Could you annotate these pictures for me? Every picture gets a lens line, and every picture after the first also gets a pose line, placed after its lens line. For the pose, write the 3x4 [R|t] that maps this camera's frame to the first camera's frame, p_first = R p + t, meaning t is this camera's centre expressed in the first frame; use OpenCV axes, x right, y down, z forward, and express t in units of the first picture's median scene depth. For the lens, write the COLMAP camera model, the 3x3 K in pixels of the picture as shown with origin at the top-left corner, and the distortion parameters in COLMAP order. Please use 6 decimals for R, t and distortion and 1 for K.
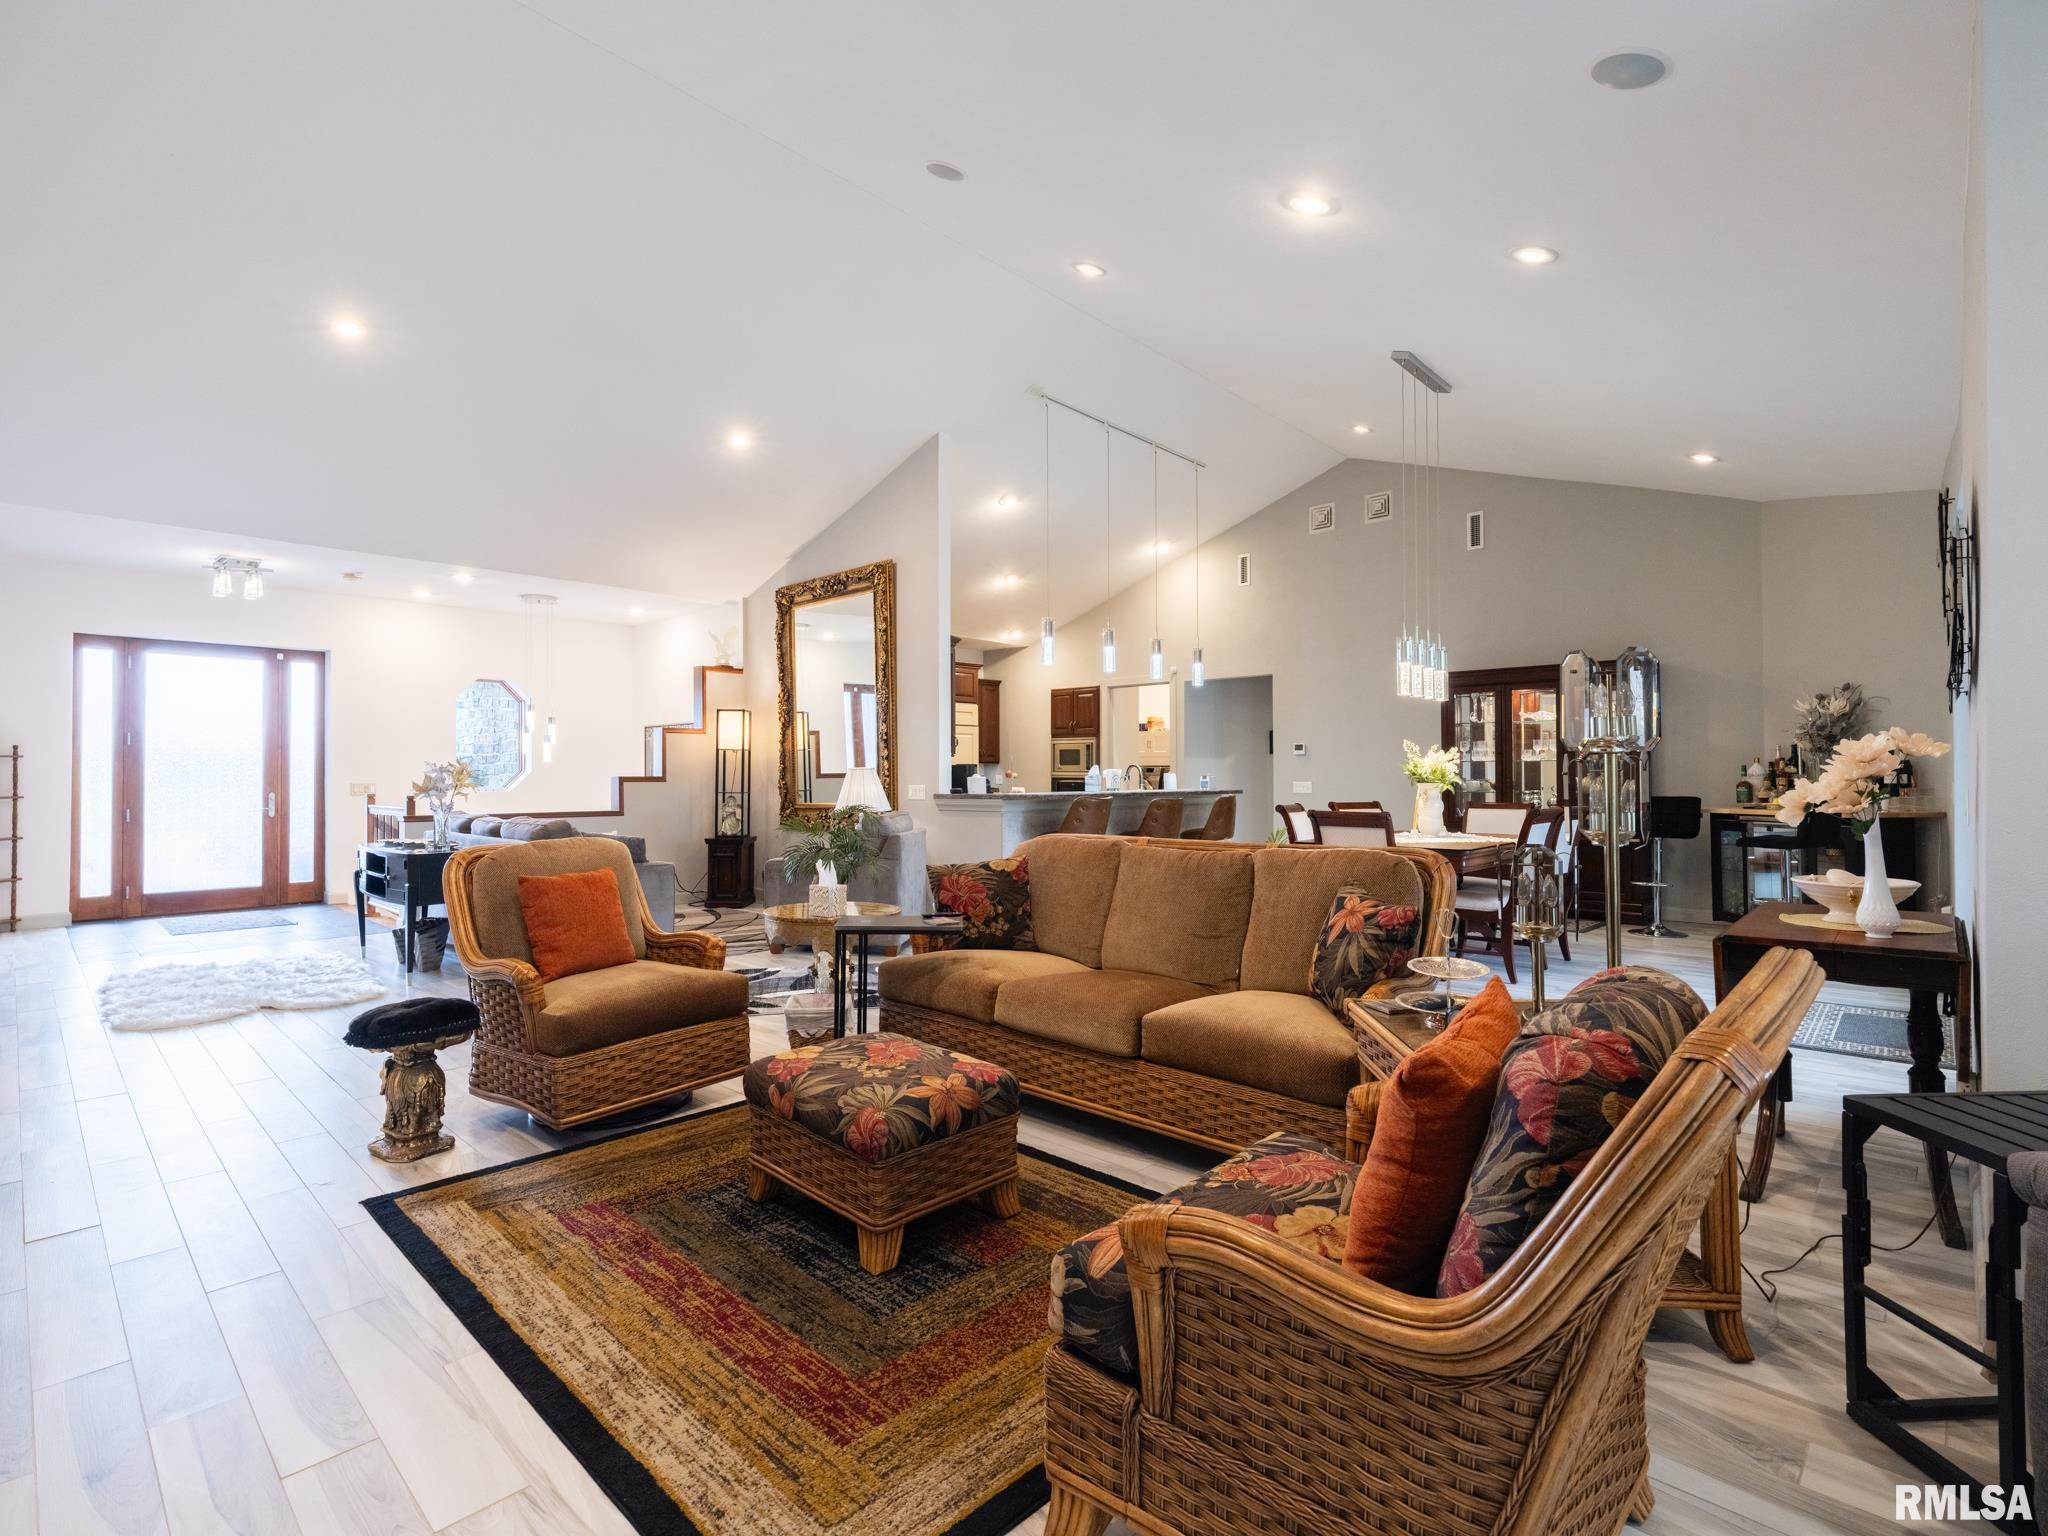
lens RADIAL K [[976.1, 0, 1030.7], [0, 976.1, 765.4], [0, 0, 1]] dist [0.002687, 0.000132]
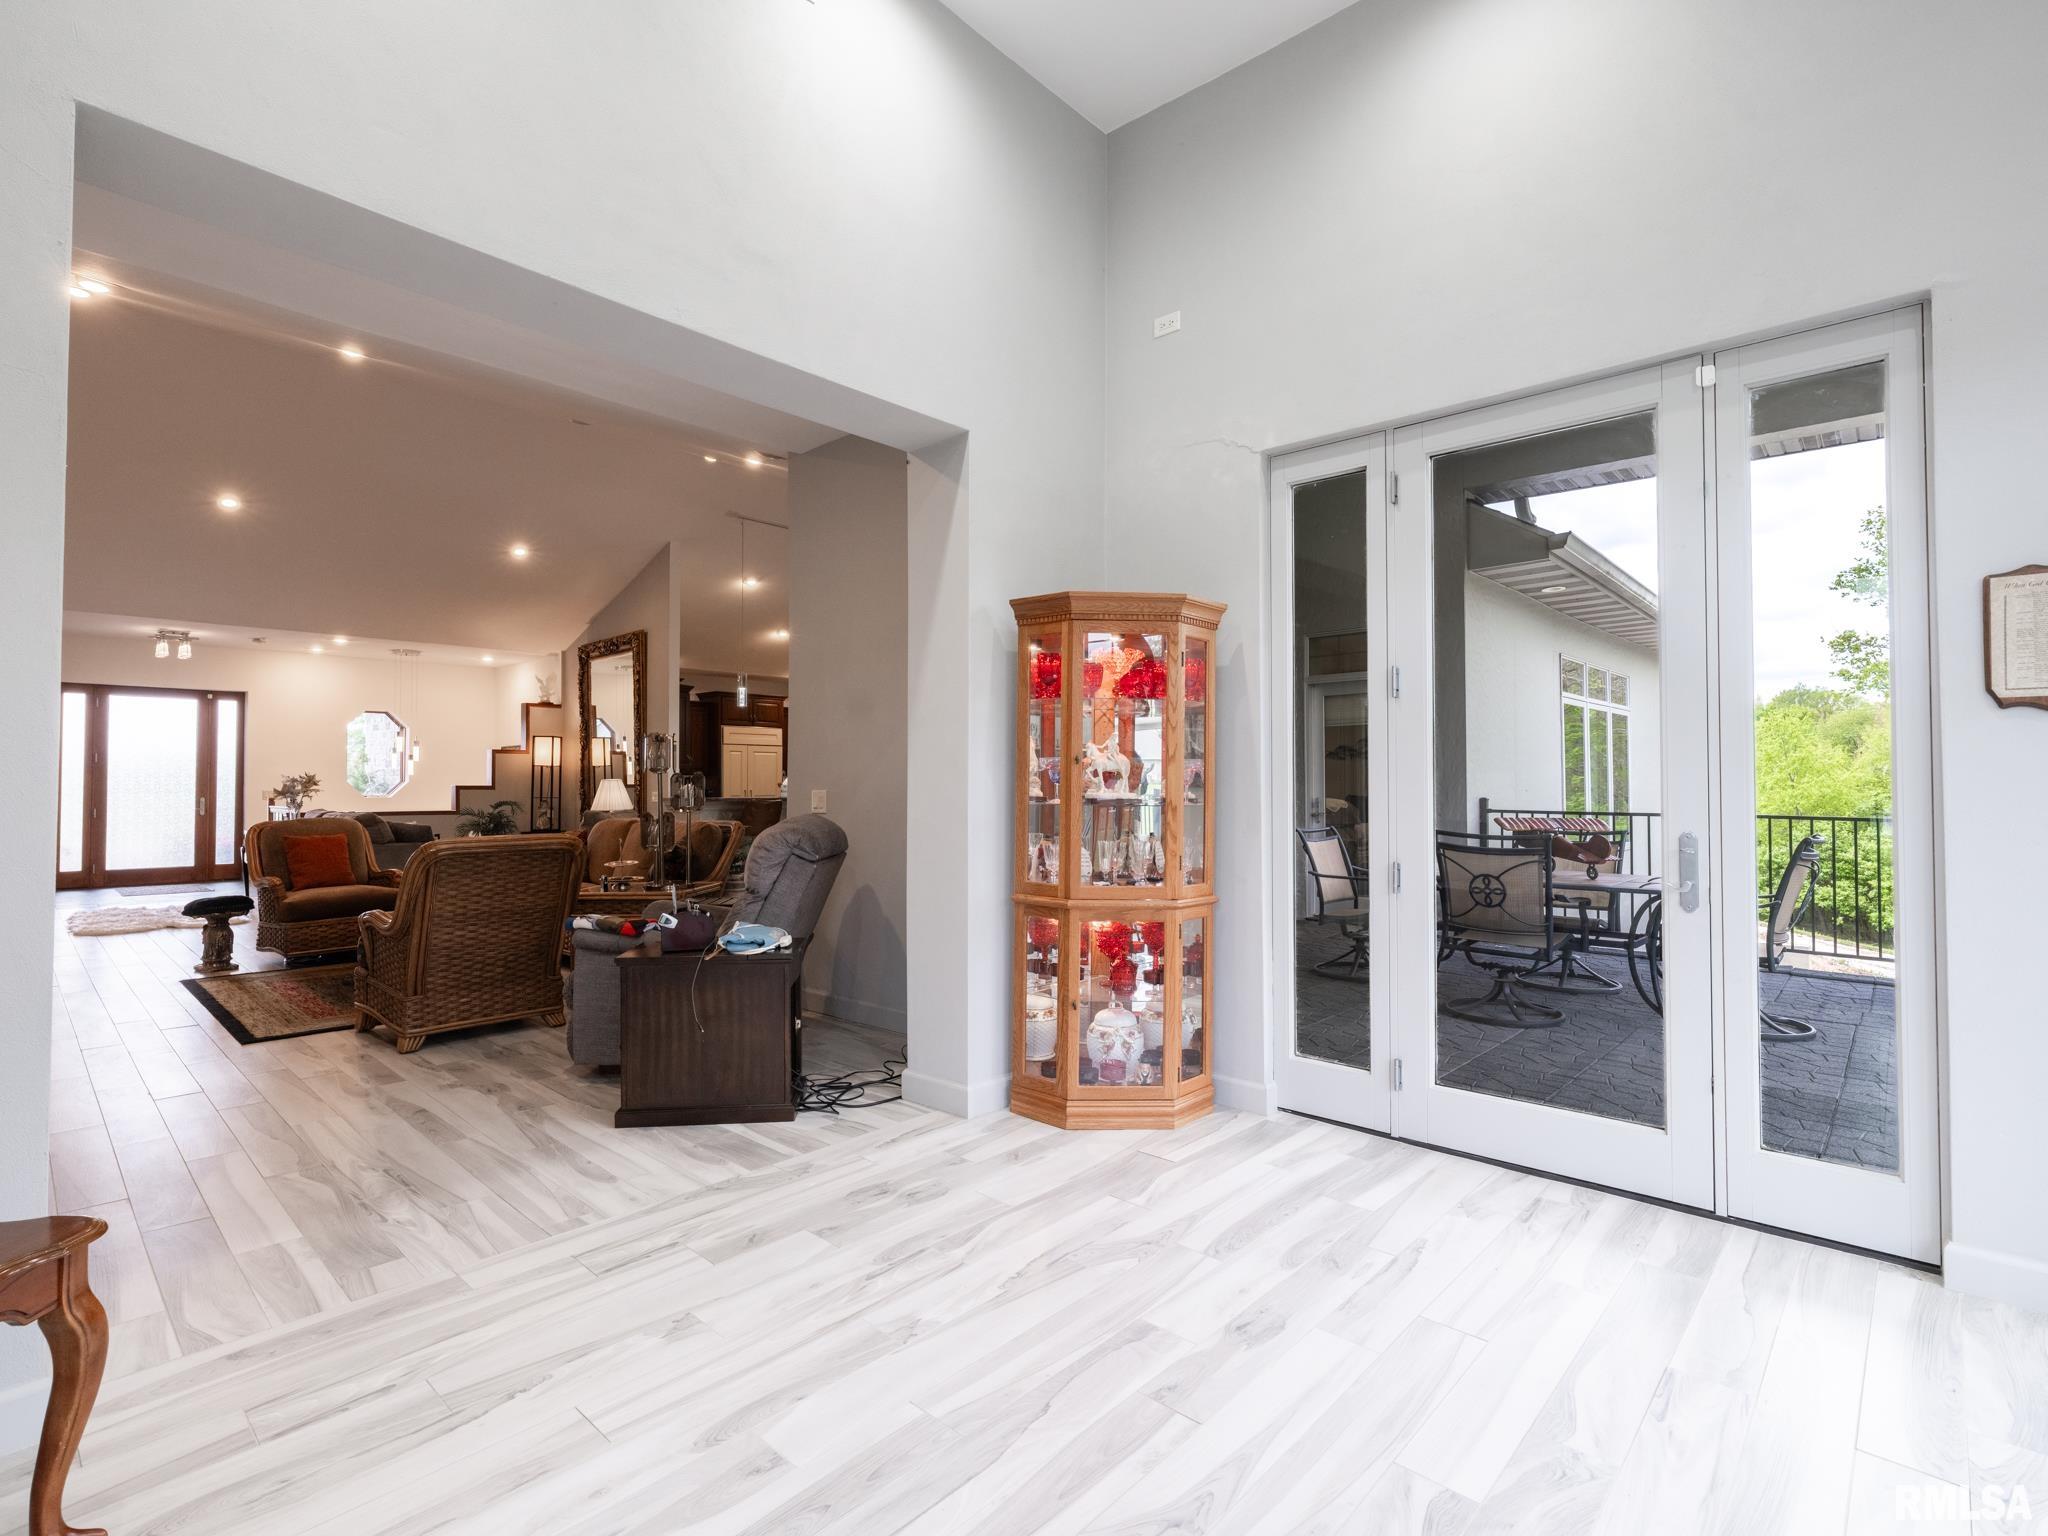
lens RADIAL K [[976.1, 0, 1016.9], [0, 976.1, 767.3], [0, 0, 1]] dist [0.002687, 0.000132]
pose [[0.999995, 0.001195, -0.002824, 0.388189], [-0.001224, 0.999945, -0.010372, -0.000887], [0.002811, 0.010375, 0.999942, -0.384515]]
